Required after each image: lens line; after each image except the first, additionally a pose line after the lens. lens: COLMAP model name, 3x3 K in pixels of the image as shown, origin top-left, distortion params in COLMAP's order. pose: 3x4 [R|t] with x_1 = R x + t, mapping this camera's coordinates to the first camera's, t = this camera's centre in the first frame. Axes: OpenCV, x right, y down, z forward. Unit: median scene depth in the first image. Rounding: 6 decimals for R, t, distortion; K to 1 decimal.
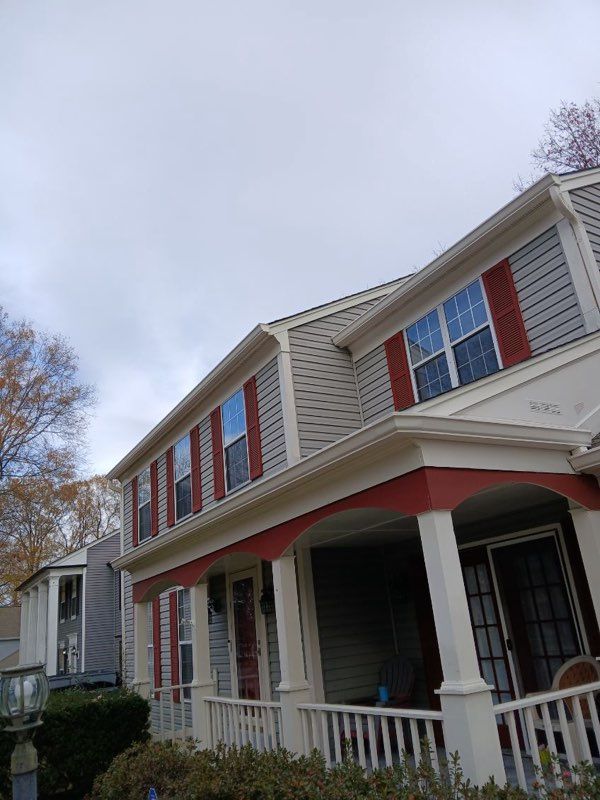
lens RADIAL K [[598.3, 0, 309.4], [0, 598.3, 417.2], [0, 0, 1]] dist [0.032096, -0.003104]
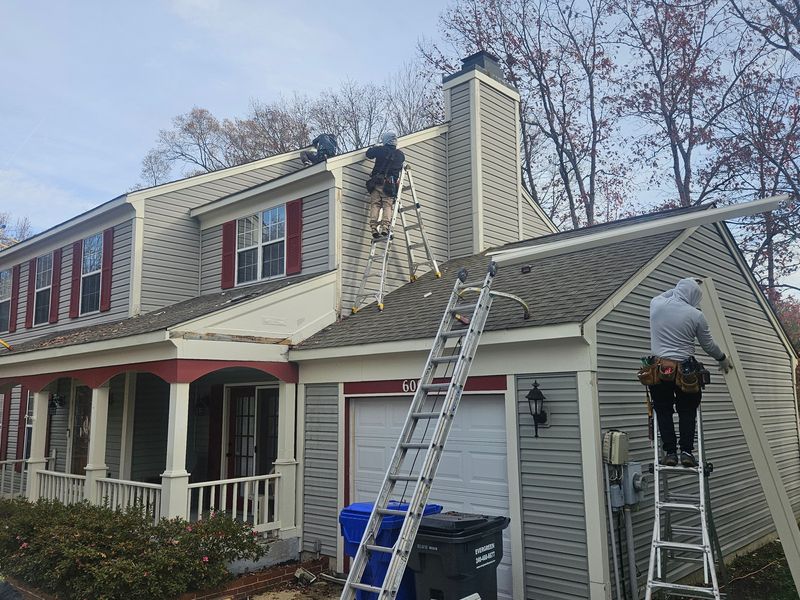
lens RADIAL K [[660.1, 0, 400.0], [0, 660.1, 300.0], [0, 0, 1]] dist [0.117638, -0.192844]
pose [[0.955056, 0.136308, 0.263228, 0.153788], [-0.177751, 0.973985, 0.140564, -0.269053], [-0.237220, -0.181036, 0.954439, -0.573978]]
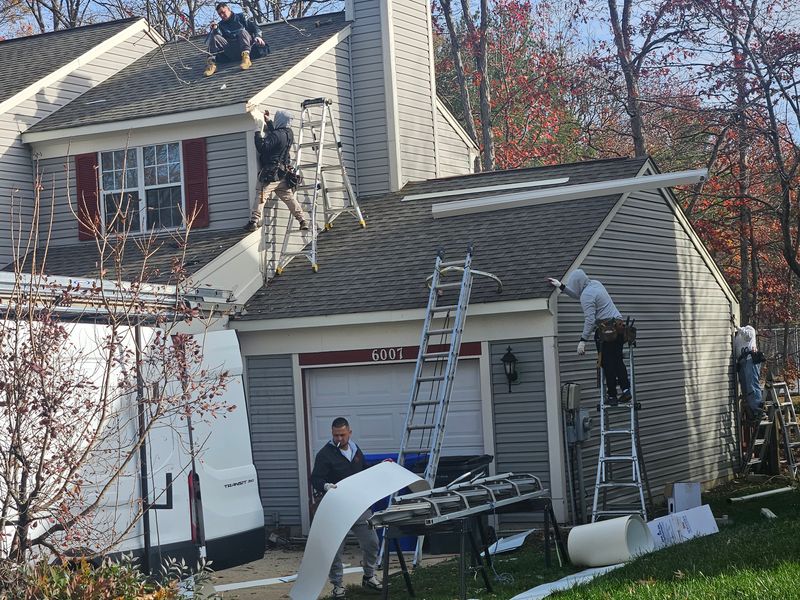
lens RADIAL K [[1792.0, 0, 400.0], [0, 1792.0, 300.0], [0, 0, 1]] dist [-0.729882, 8.715874]
pose [[0.845622, 0.077996, 0.528053, -1.110005], [-0.207043, 0.959744, 0.189800, -0.654291], [-0.491993, -0.269828, 0.827729, -2.072431]]
